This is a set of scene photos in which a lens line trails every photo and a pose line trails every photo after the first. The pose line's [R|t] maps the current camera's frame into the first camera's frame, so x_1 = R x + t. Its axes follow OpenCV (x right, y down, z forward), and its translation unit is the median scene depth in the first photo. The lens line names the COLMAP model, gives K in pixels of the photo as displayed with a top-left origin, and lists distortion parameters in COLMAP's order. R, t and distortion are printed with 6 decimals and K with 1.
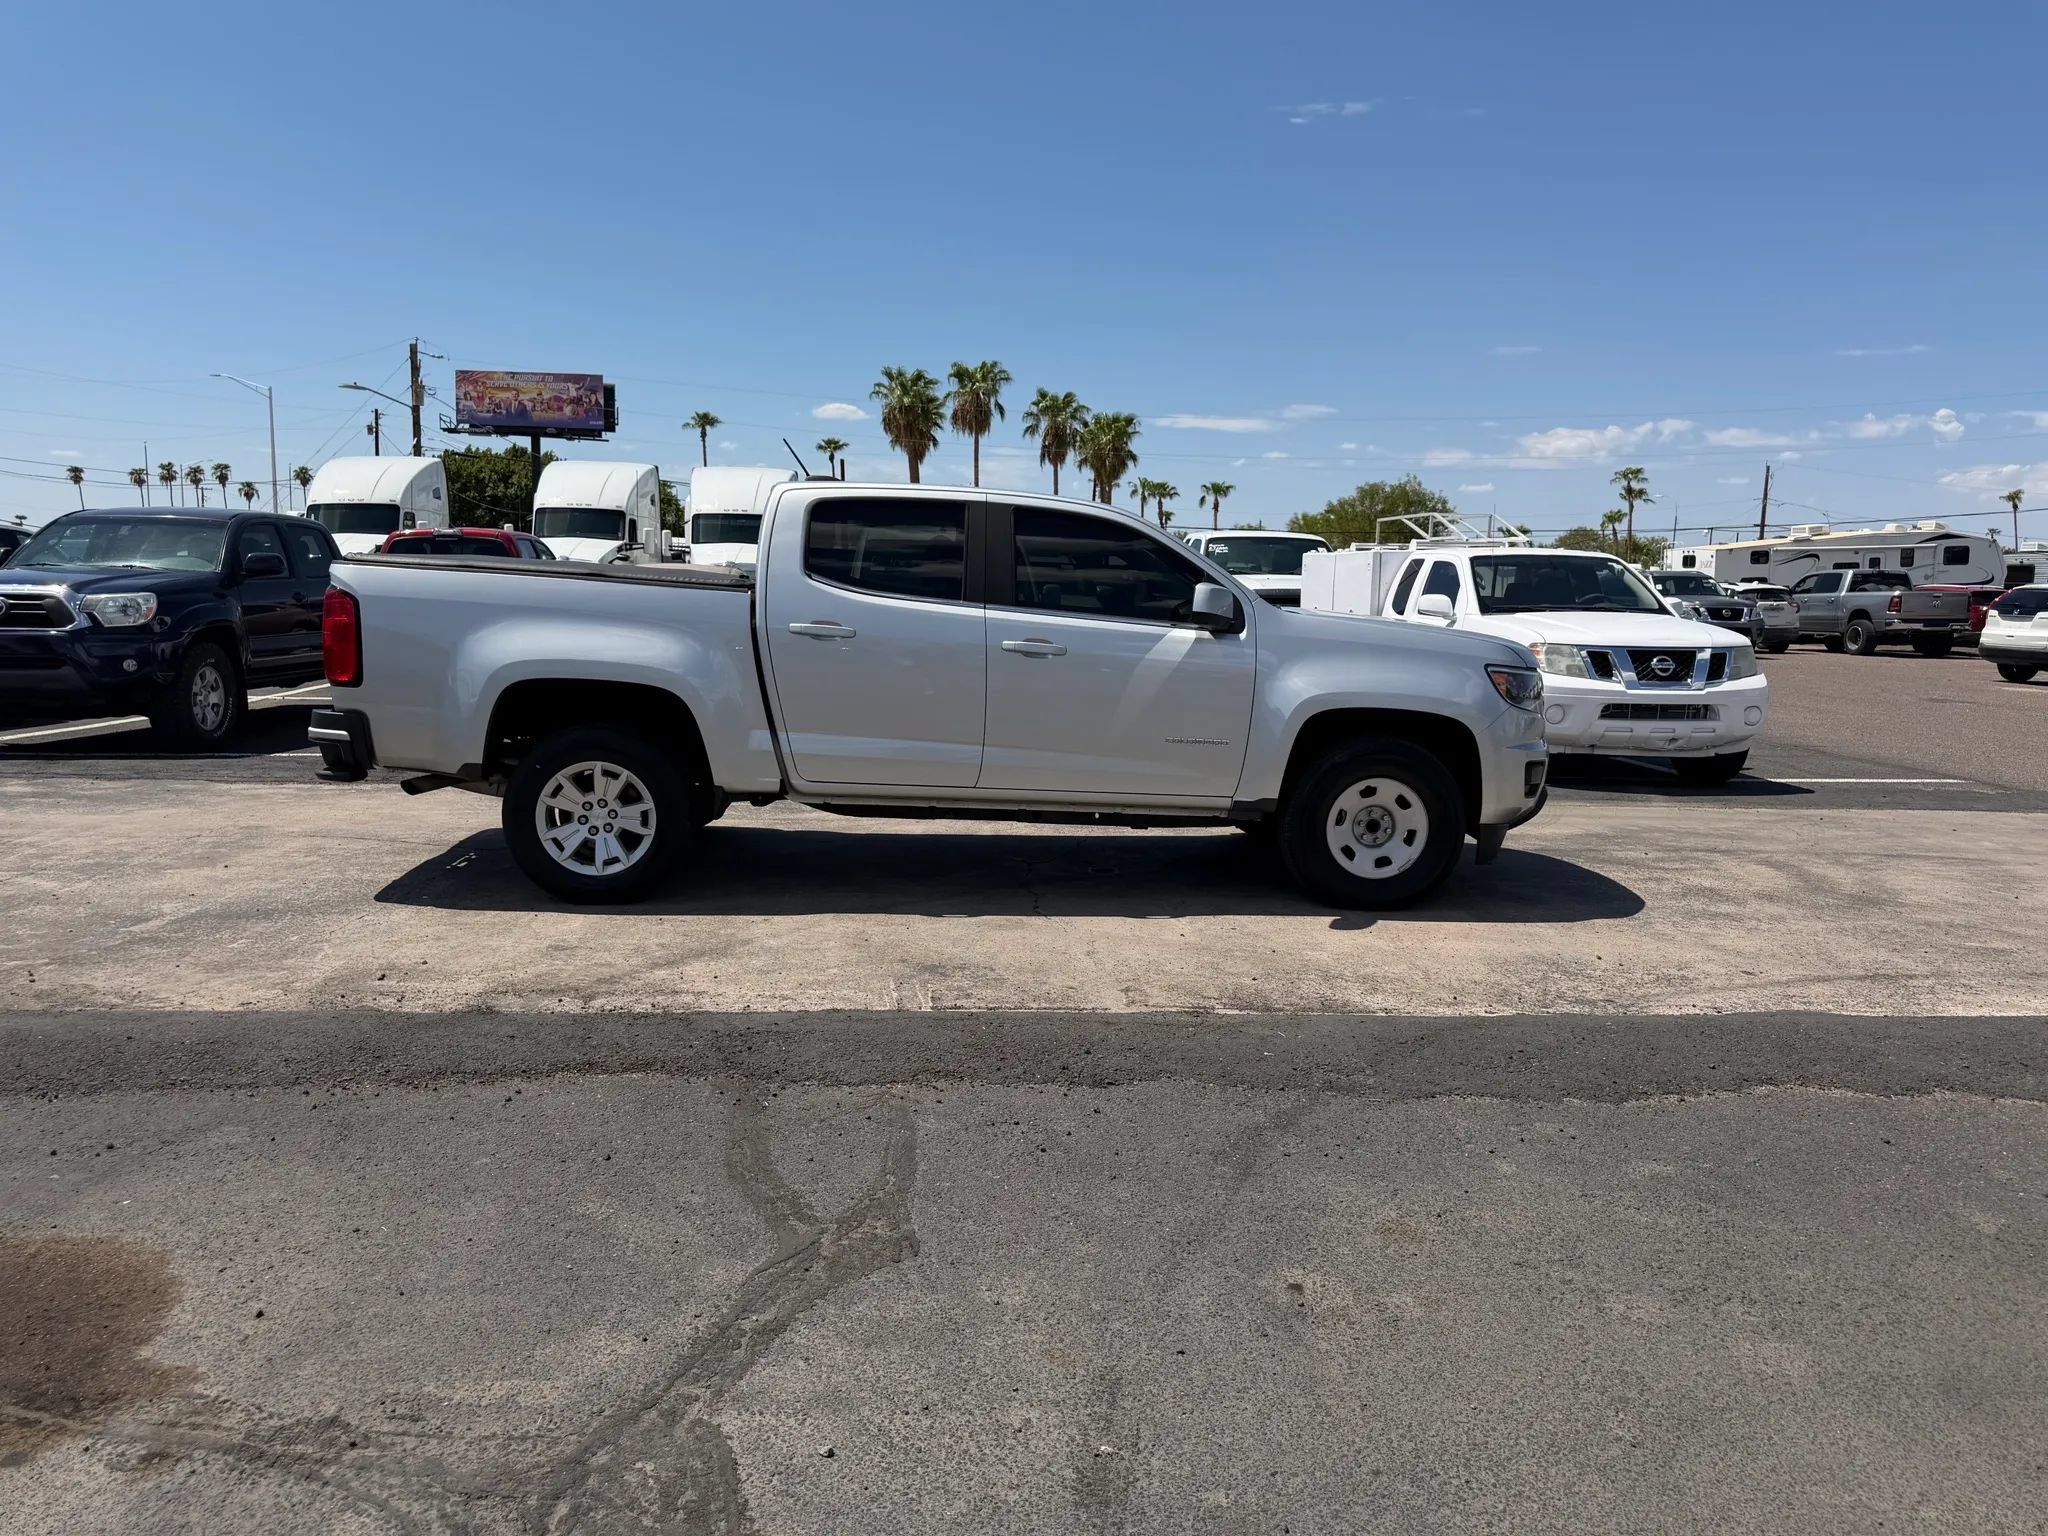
lens RADIAL K [[1451.1, 0, 1039.9], [0, 1451.1, 761.2], [0, 0, 1]] dist [0.030848, -0.040402]
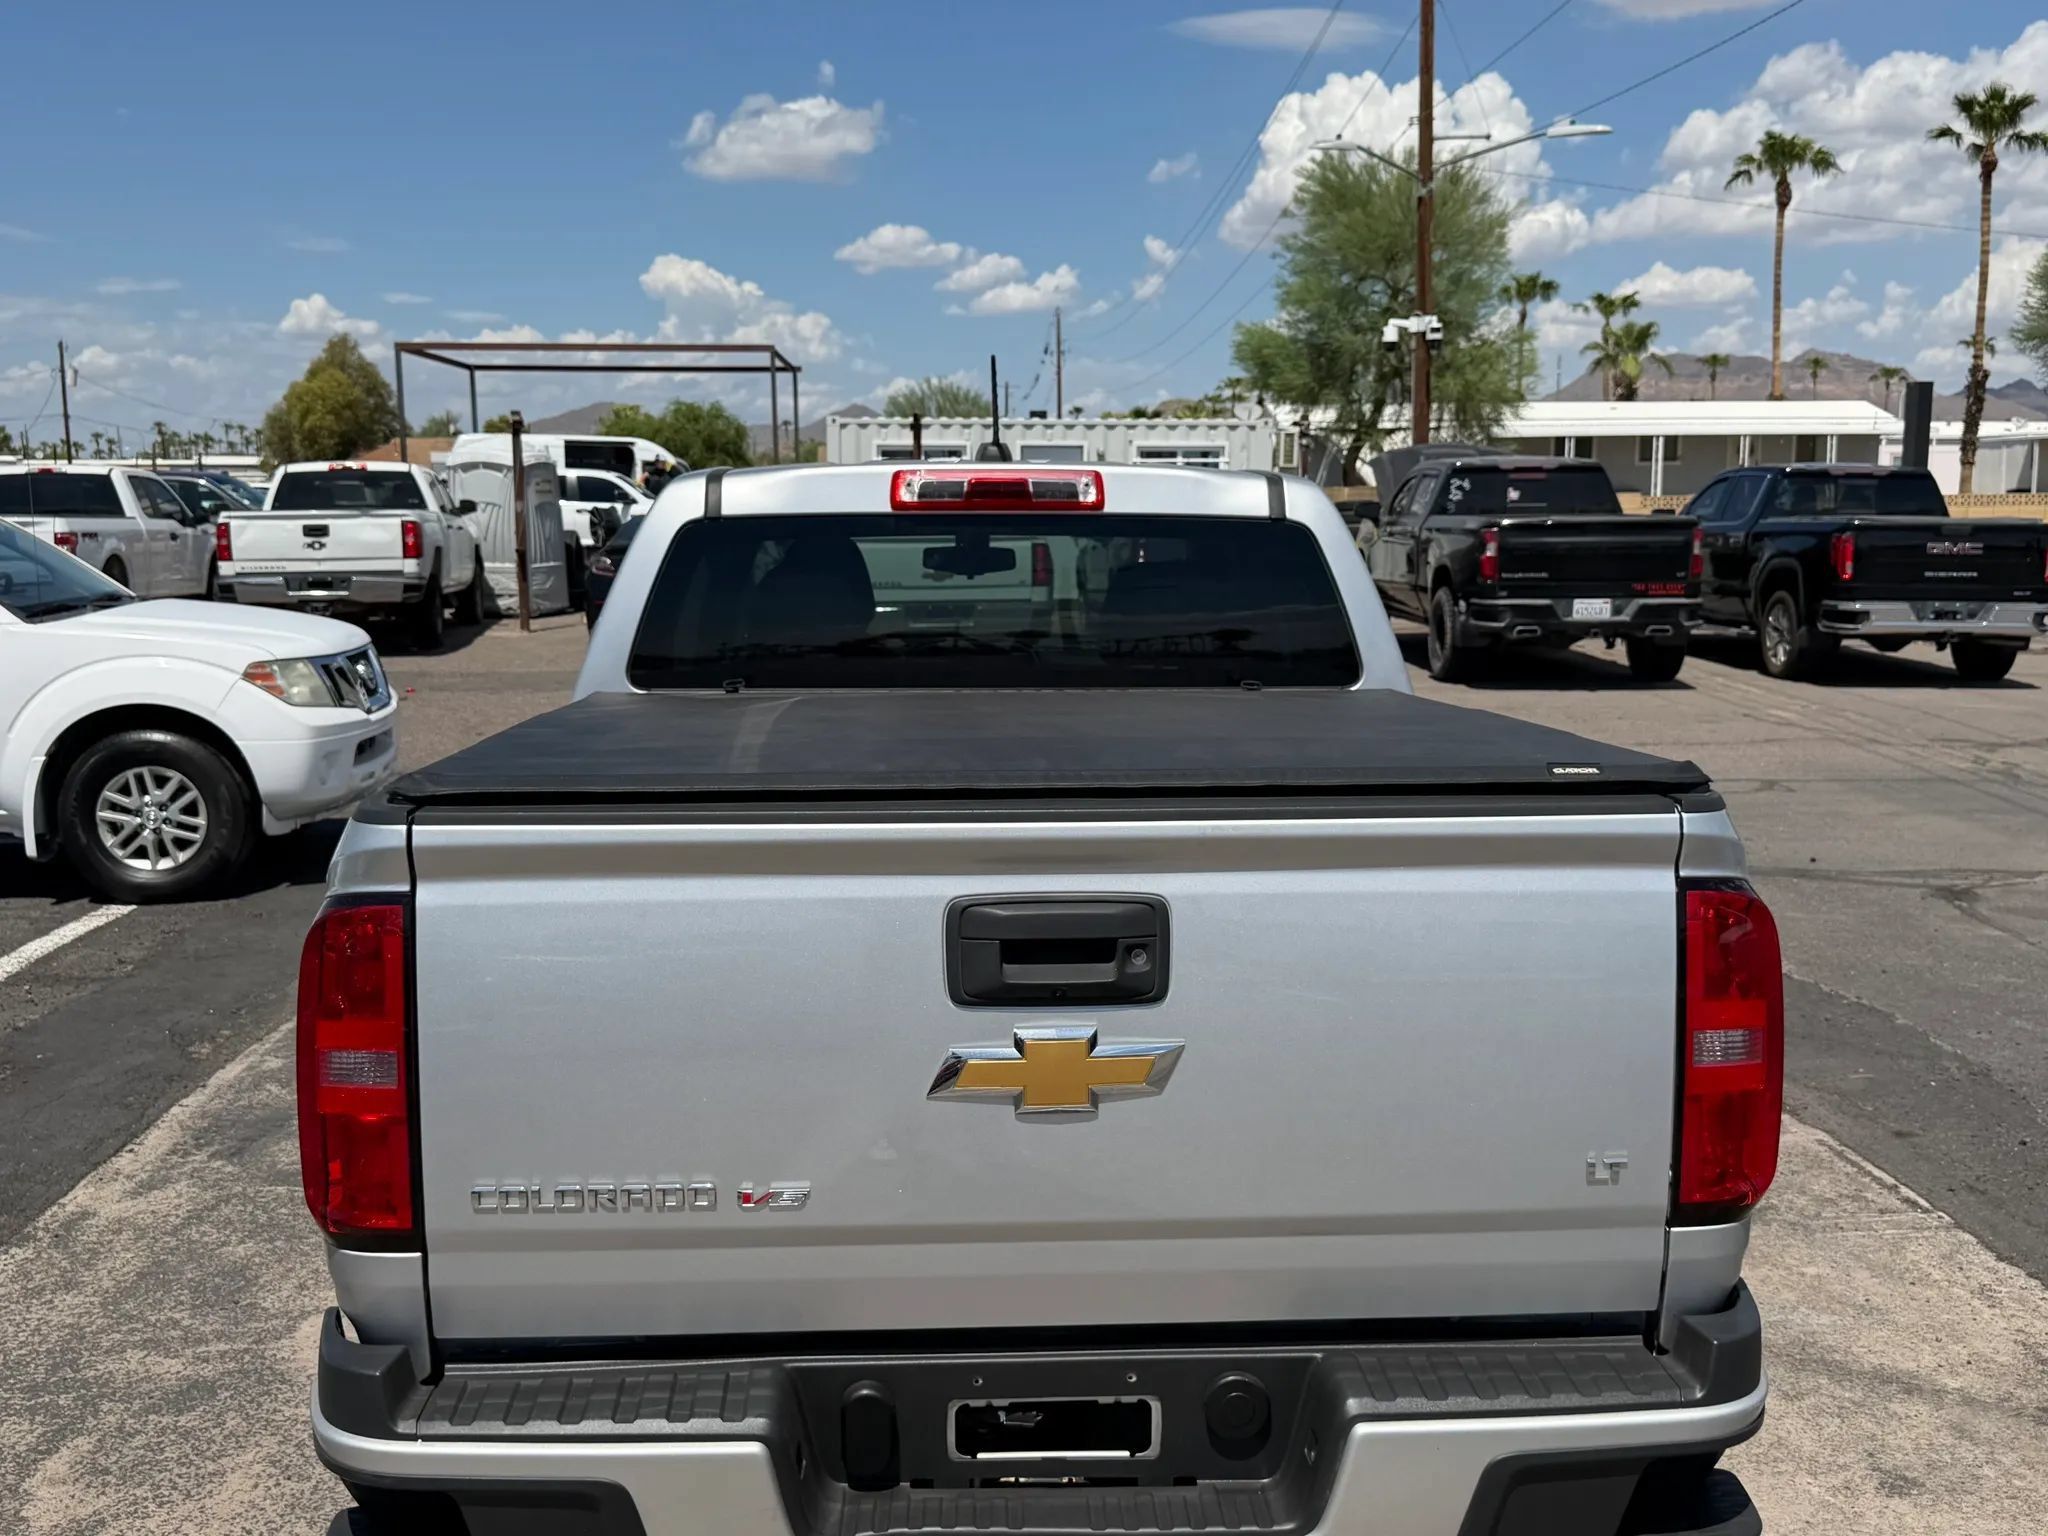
lens RADIAL K [[2055.5, 0, 1027.0], [0, 2055.5, 803.6], [0, 0, 1]] dist [0.019473, 0.000000]
pose [[0.026429, -0.172916, 0.984582, -0.956803], [0.128959, 0.977286, 0.168173, -0.237978], [-0.991298, 0.122526, 0.048127, 1.212077]]
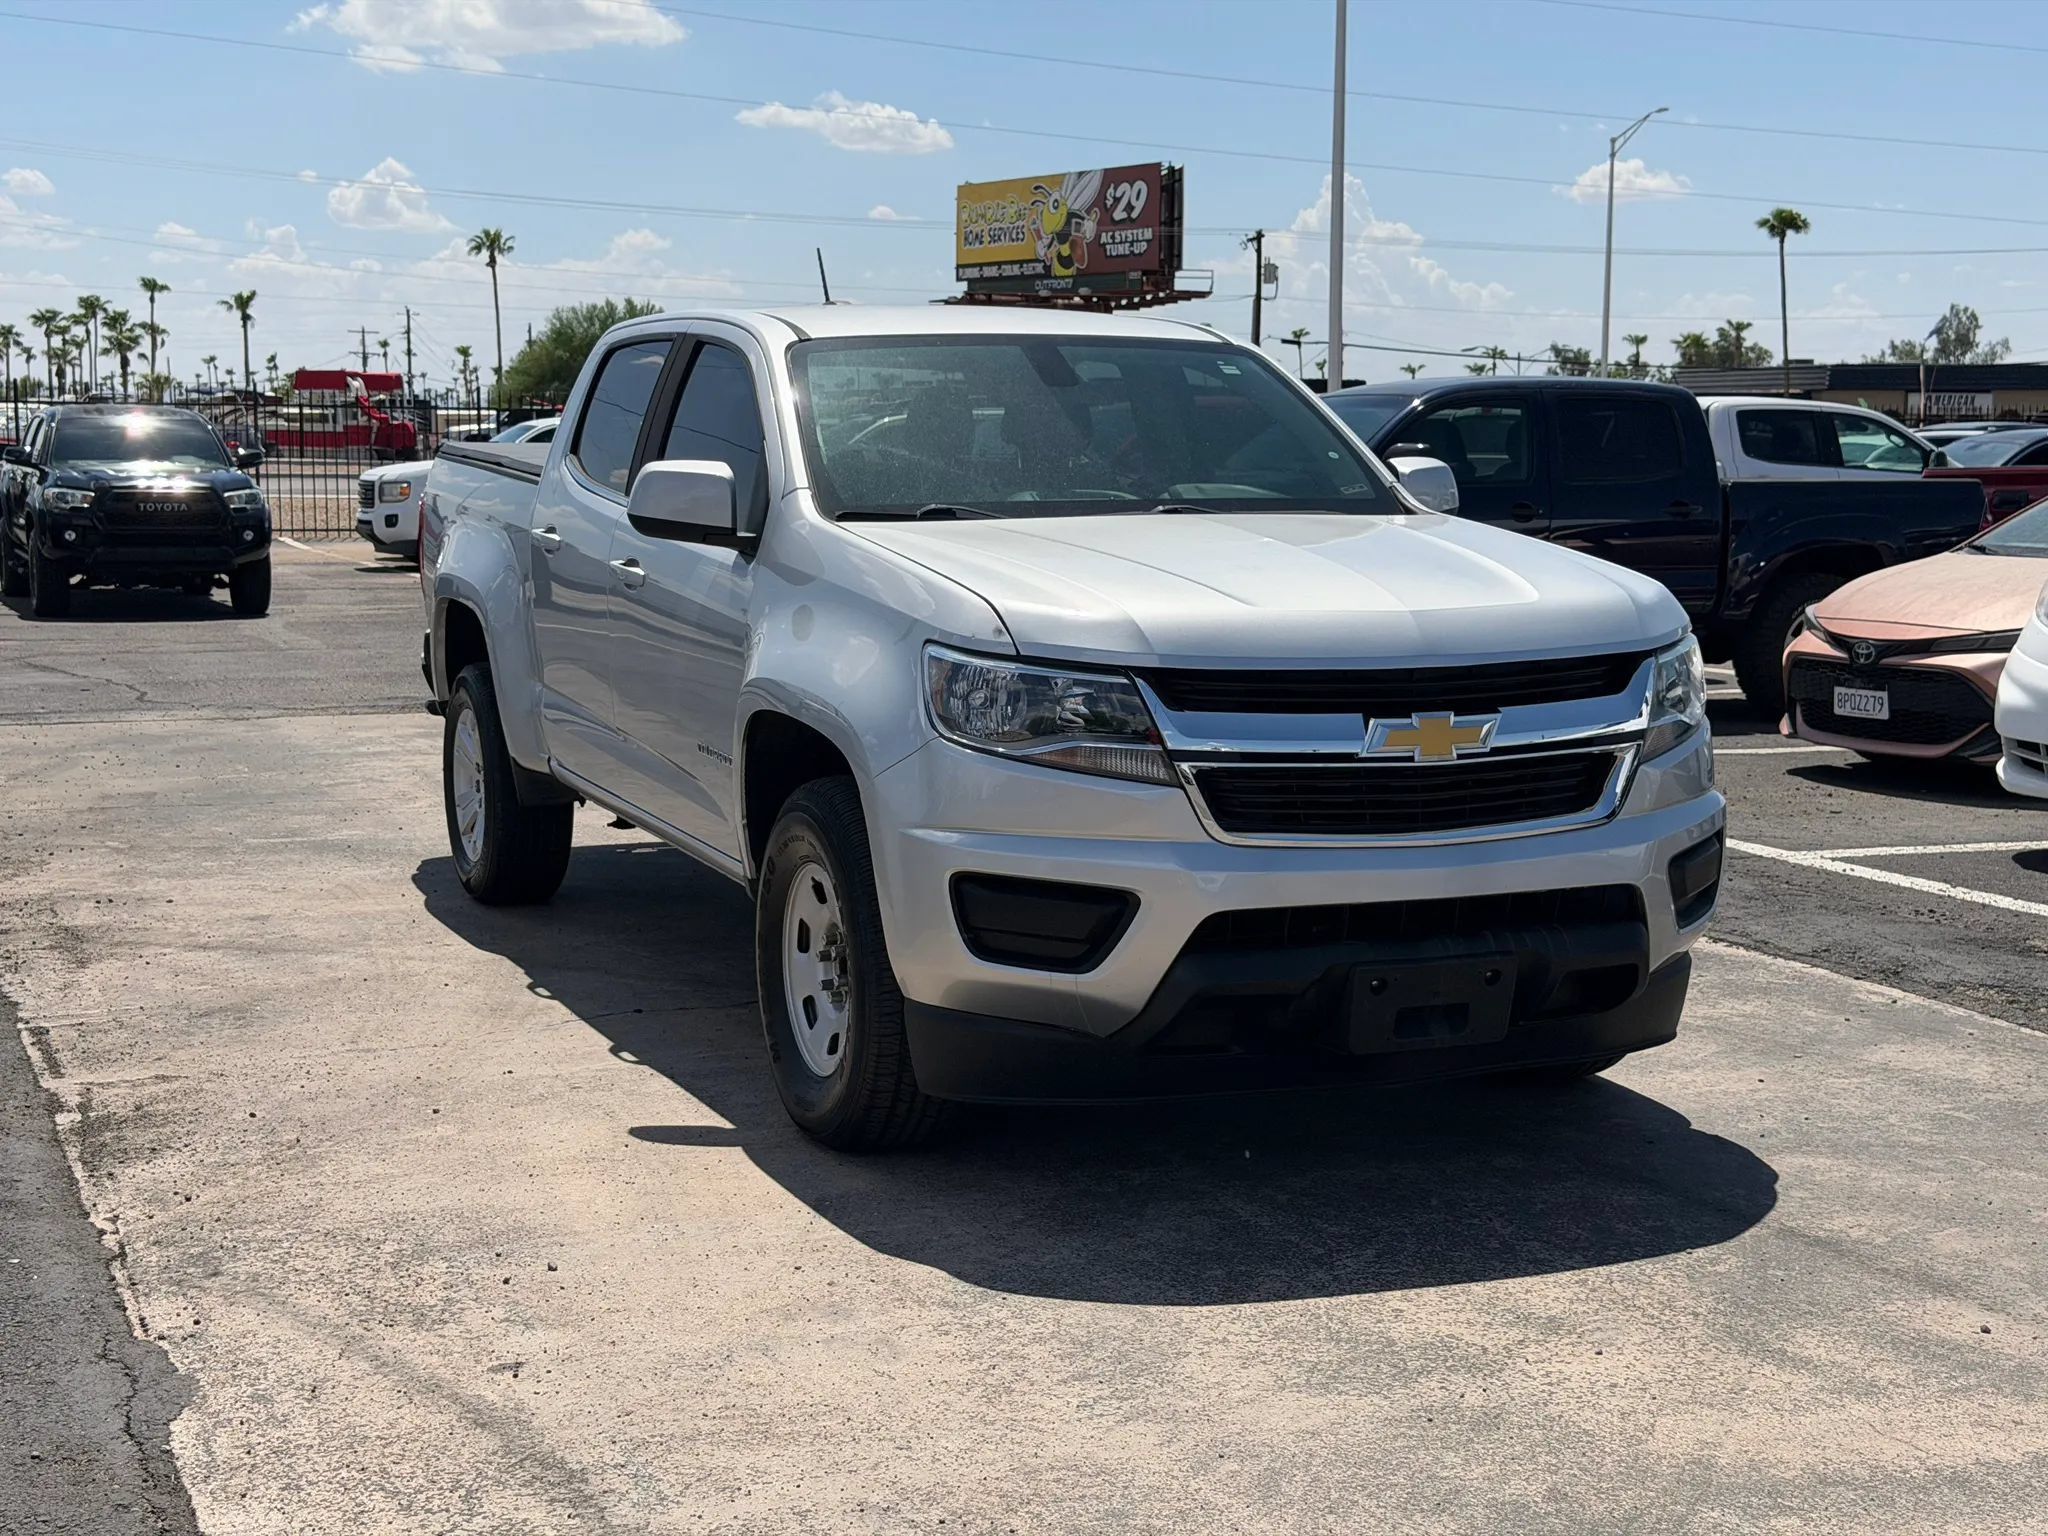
lens RADIAL K [[2910.1, 0, 1013.6], [0, 2910.1, 763.6], [0, 0, 1]] dist [0.127412, 0.000000]
pose [[0.310614, 0.084559, -0.946767, 1.339575], [-0.116129, 0.991950, 0.050495, -0.089993], [0.943415, 0.094263, 0.317934, 0.860449]]
